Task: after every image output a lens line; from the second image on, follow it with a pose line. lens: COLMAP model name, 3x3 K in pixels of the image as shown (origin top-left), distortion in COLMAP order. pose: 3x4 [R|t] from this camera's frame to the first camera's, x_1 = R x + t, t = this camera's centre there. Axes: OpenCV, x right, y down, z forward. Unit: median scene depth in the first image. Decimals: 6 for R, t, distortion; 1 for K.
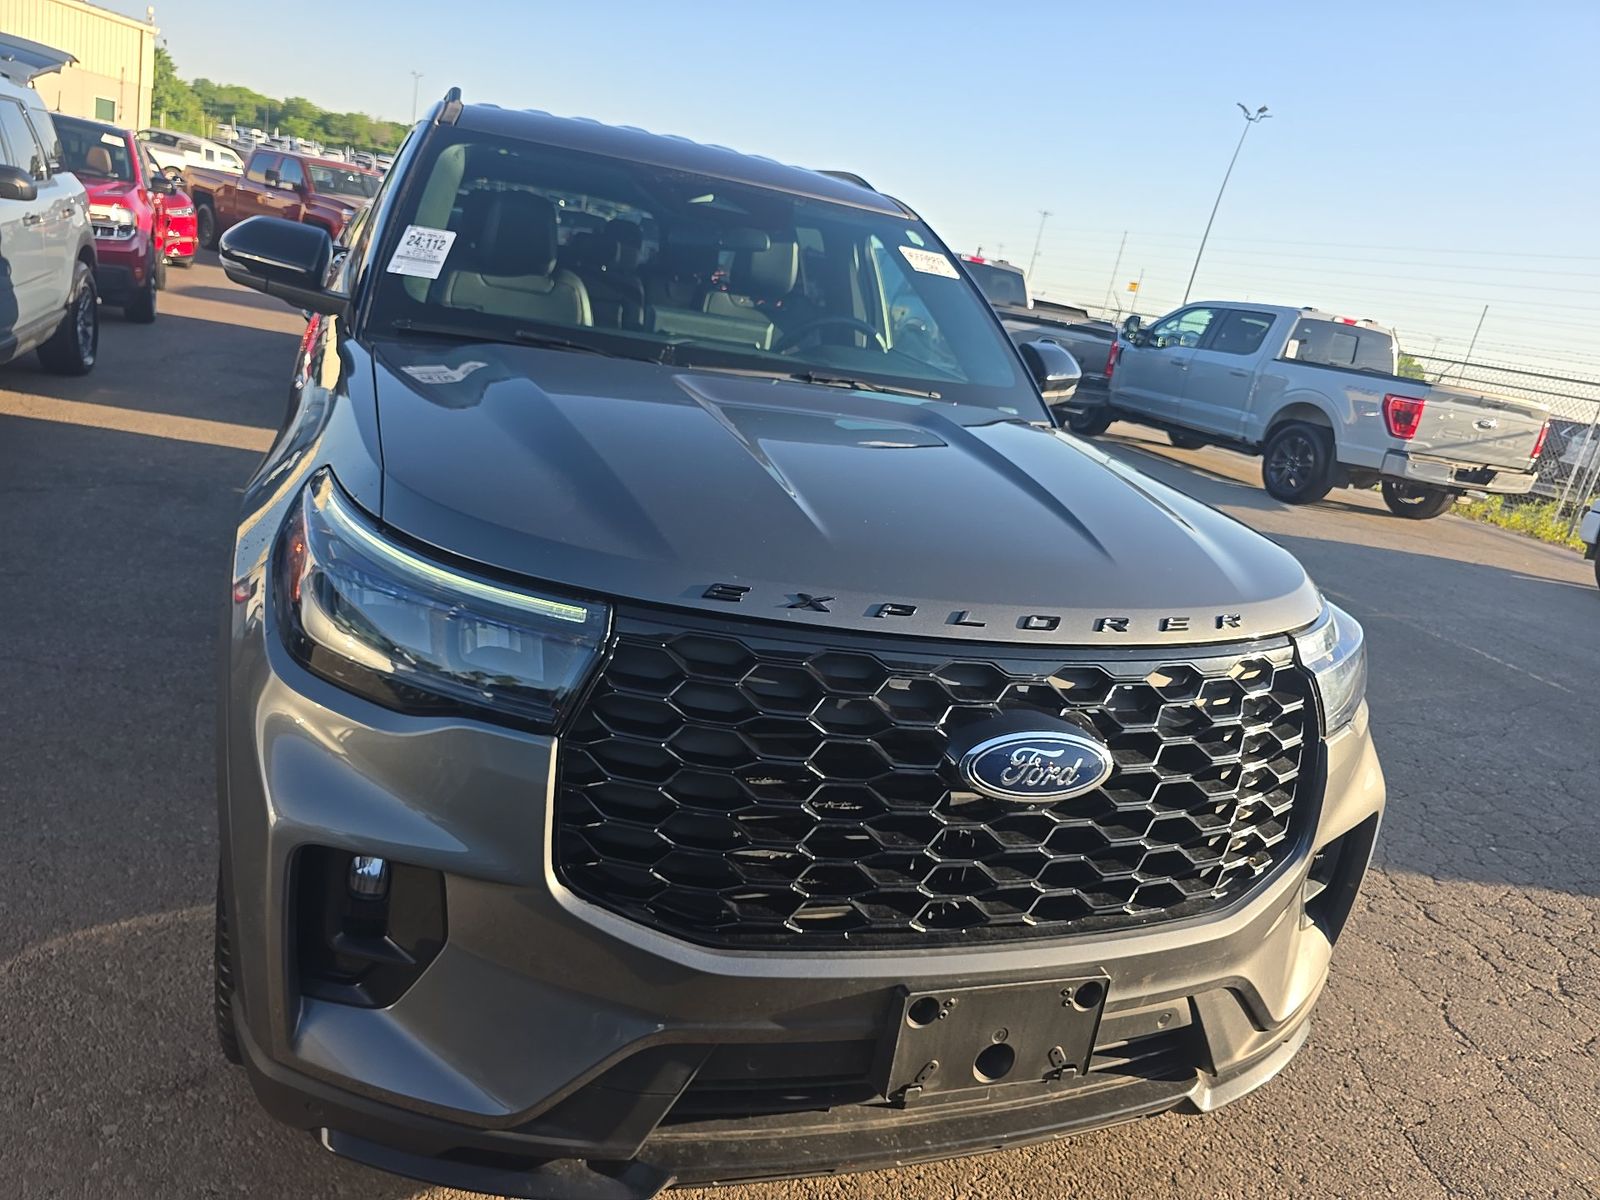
lens RADIAL K [[1068.0, 0, 800.0], [0, 1068.0, 600.0], [0, 0, 1]] dist [0.055273, -0.059280]
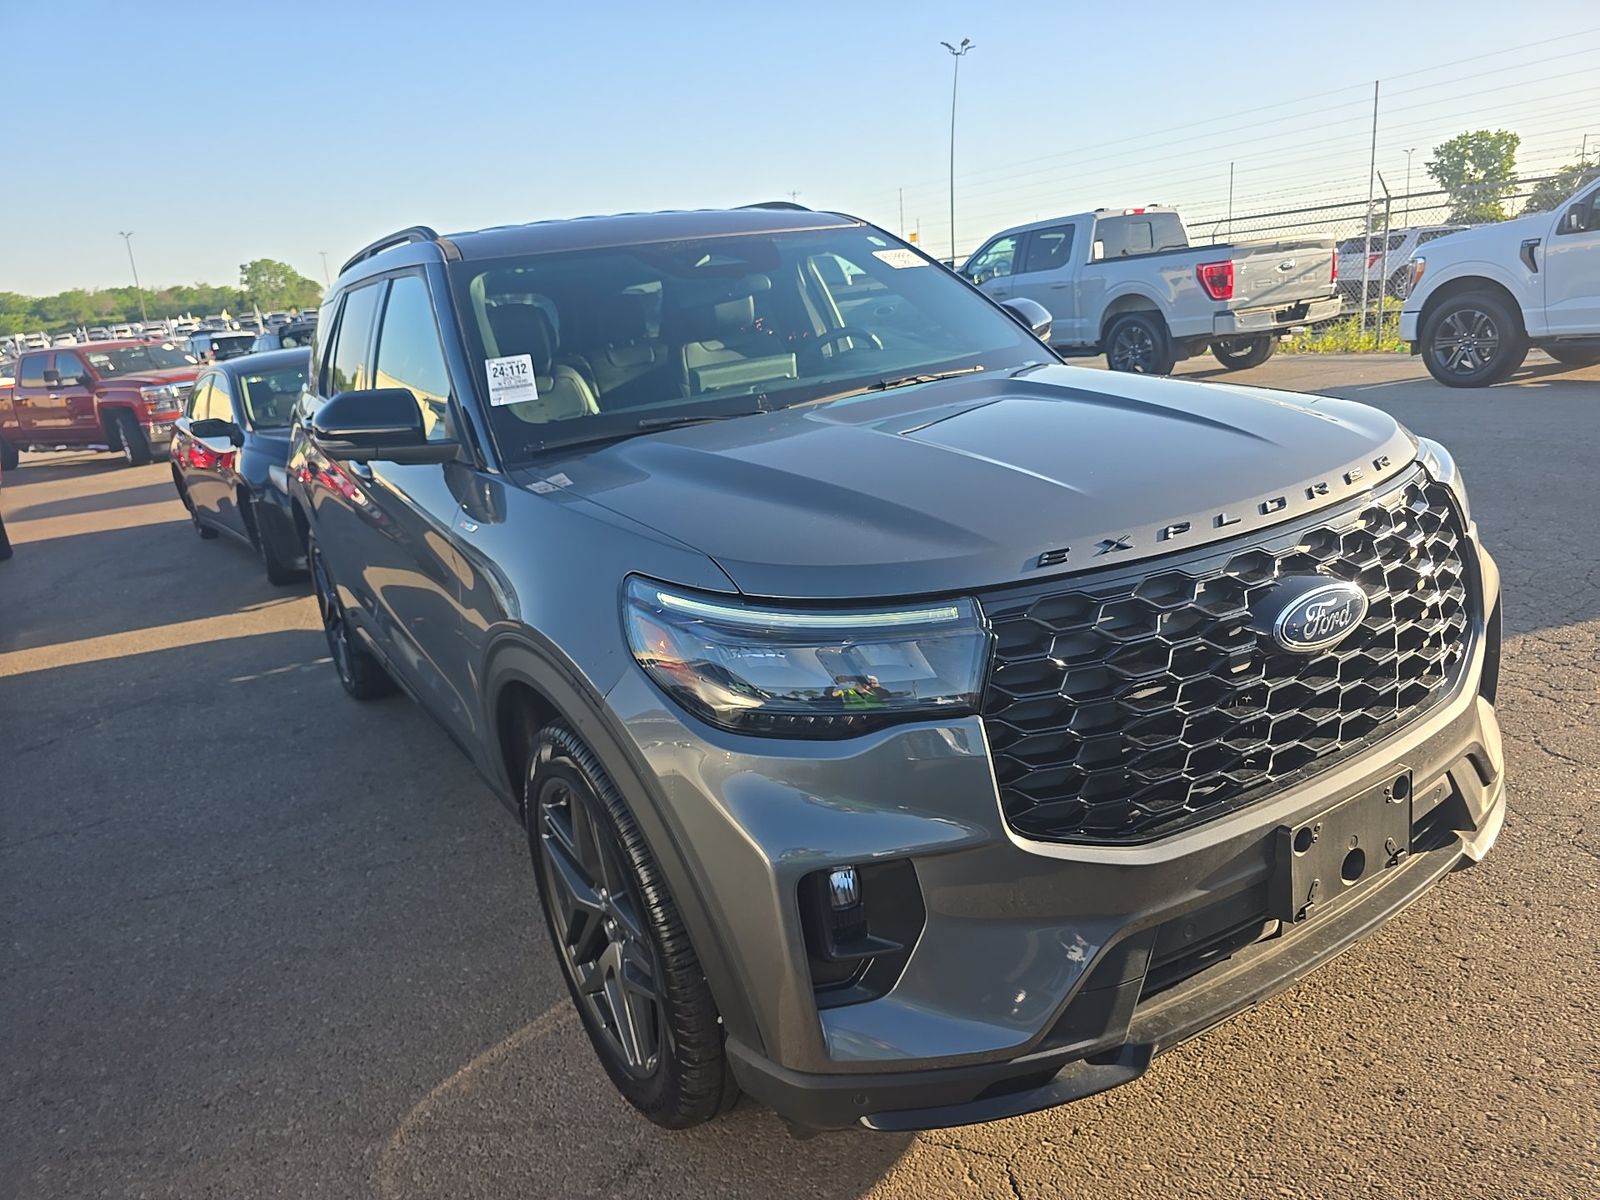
lens RADIAL K [[1068.0, 0, 800.0], [0, 1068.0, 600.0], [0, 0, 1]] dist [0.055273, -0.059280]
pose [[0.941770, -0.316016, 0.114904, -0.263986], [0.317189, 0.948325, 0.008411, -0.033552], [-0.111624, 0.028525, 0.993341, -0.078548]]
